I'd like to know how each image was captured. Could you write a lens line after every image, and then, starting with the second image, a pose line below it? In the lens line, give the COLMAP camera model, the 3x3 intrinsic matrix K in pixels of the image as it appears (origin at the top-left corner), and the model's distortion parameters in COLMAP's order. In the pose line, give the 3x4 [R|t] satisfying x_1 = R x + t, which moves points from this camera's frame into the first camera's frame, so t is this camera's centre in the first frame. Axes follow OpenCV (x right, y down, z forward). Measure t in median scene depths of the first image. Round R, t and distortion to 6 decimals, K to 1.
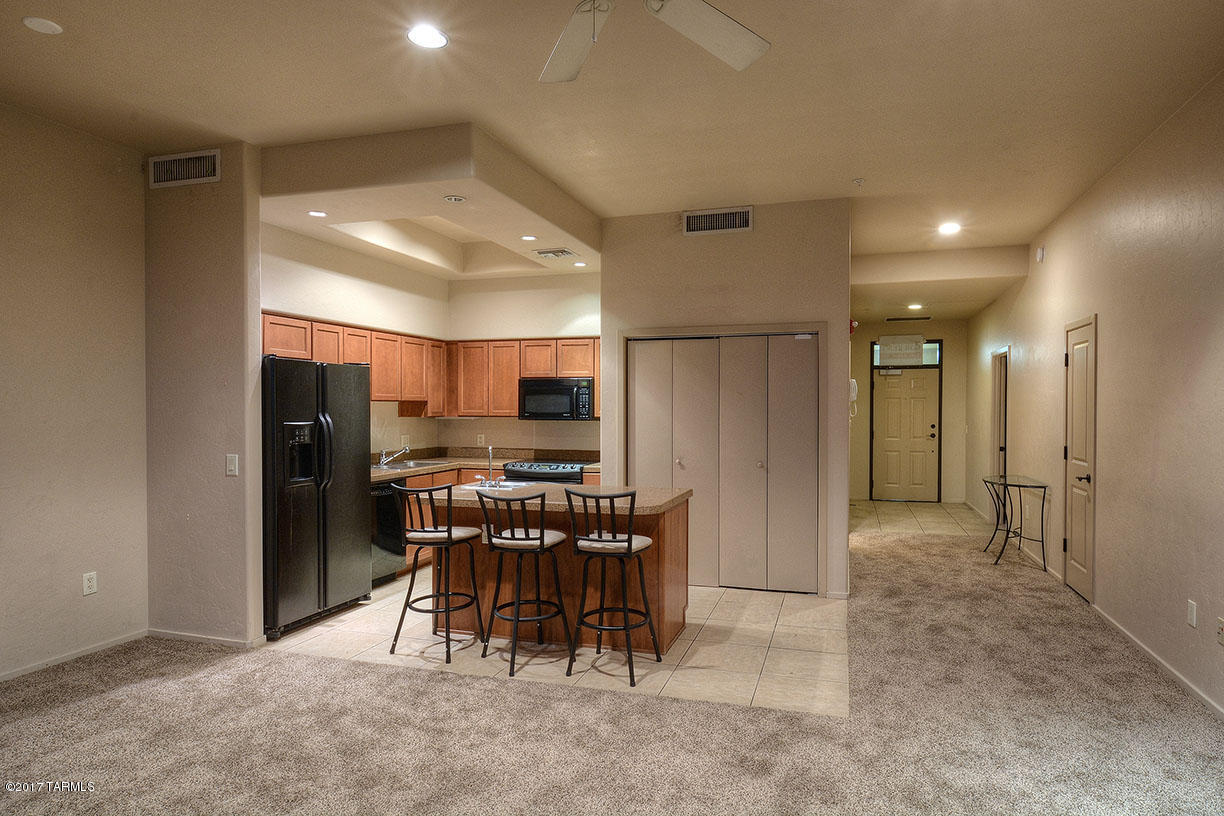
lens RADIAL K [[760.4, 0, 593.3], [0, 760.4, 415.6], [0, 0, 1]] dist [-0.004978, -0.005660]
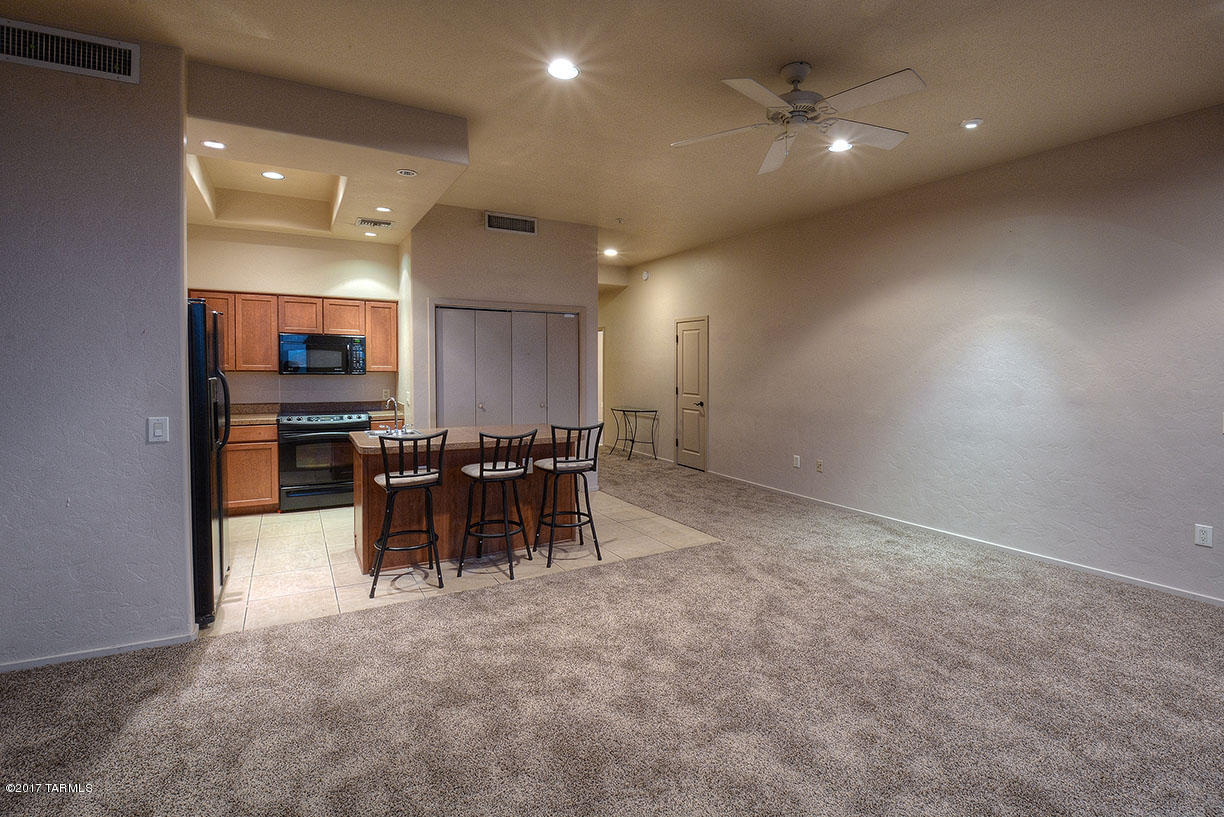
lens RADIAL K [[609.2, 0, 649.6], [0, 609.2, 370.0], [0, 0, 1]] dist [-0.006669, -0.007125]
pose [[0.646918, -0.002052, 0.762557, -0.577154], [0.000989, 0.999998, 0.001852, -0.001461], [-0.762559, -0.000444, 0.646919, 0.146904]]
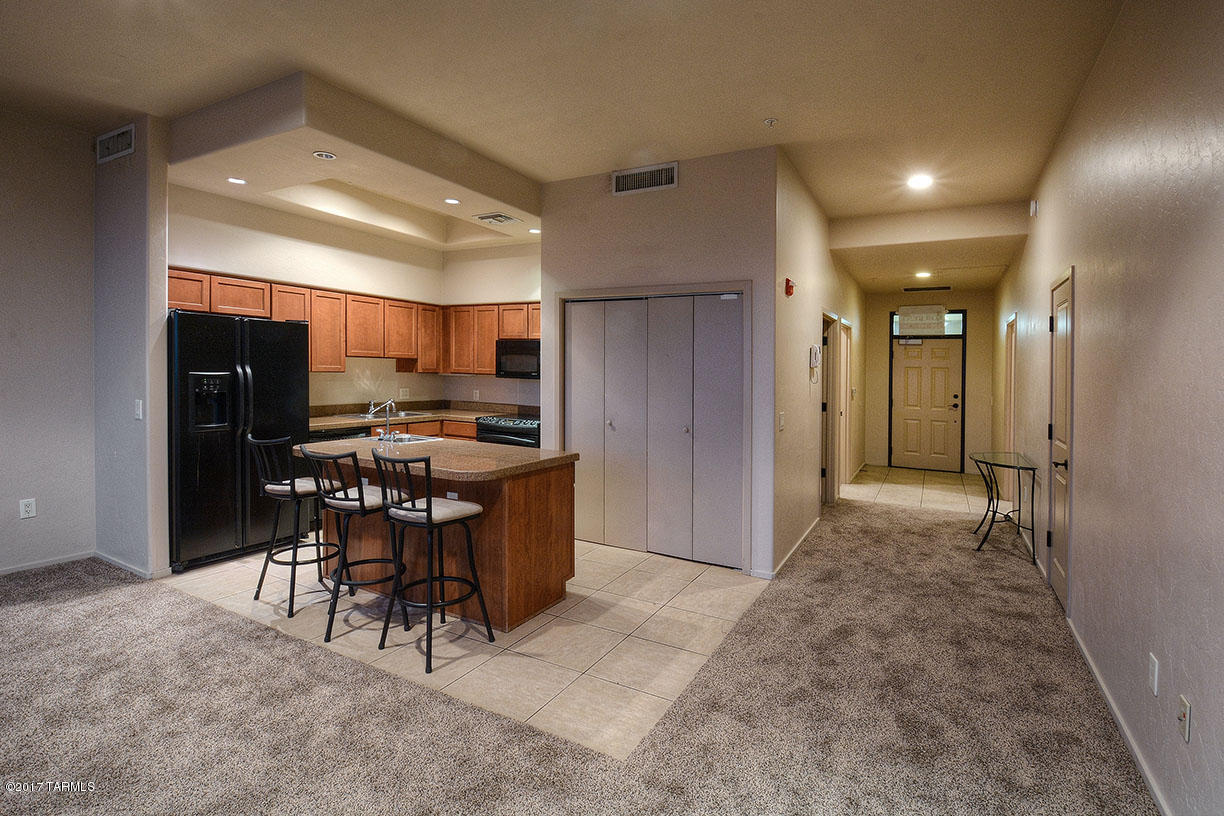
lens RADIAL K [[609.2, 0, 566.3], [0, 609.2, 365.3], [0, 0, 1]] dist [-0.006669, -0.007125]
pose [[0.976073, 0.022323, -0.216295, 0.277525], [-0.026457, 0.999518, -0.016234, -0.000712], [0.215829, 0.021569, 0.976193, 0.248603]]
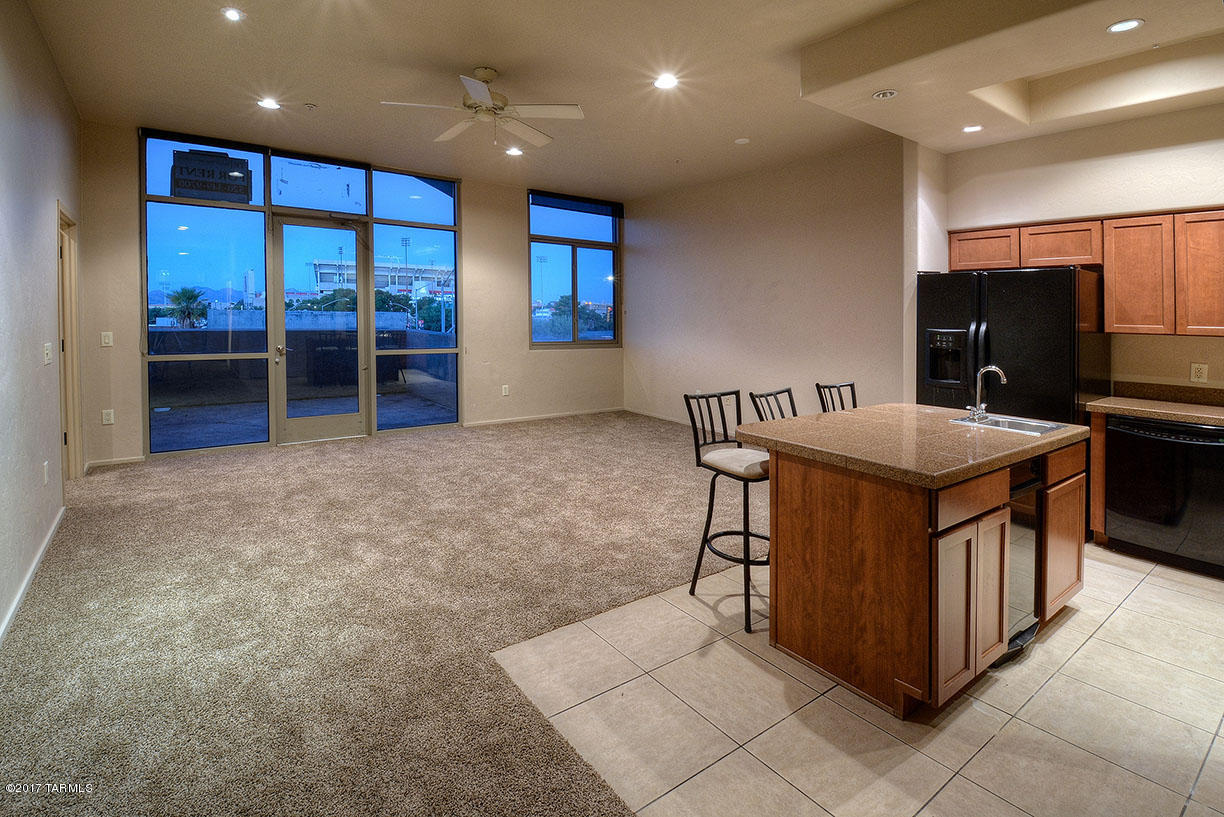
lens RADIAL K [[609.2, 0, 648.5], [0, 609.2, 344.3], [0, 0, 1]] dist [-0.006669, -0.007125]
pose [[-0.553291, 0.032640, -0.832348, 0.563819], [-0.023631, 0.998215, 0.054852, -0.007174], [0.832653, 0.050018, -0.551532, 1.062203]]
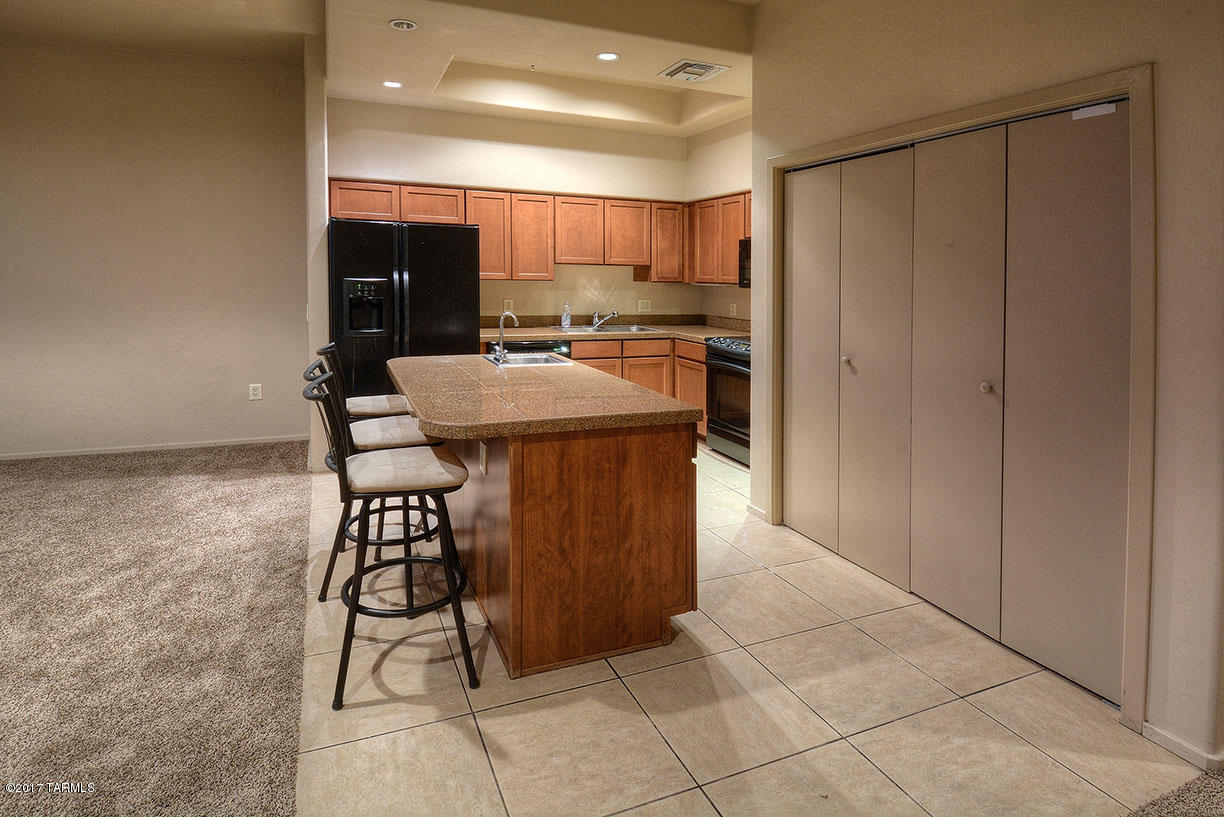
lens RADIAL K [[565.2, 0, 564.0], [0, 565.2, 286.9], [0, 0, 1]] dist [-0.000757, -0.002020]
pose [[0.616229, 0.028341, -0.787057, 0.403922], [-0.027094, 0.999524, 0.014779, 0.001116], [0.787101, 0.012217, 0.616704, 0.672646]]
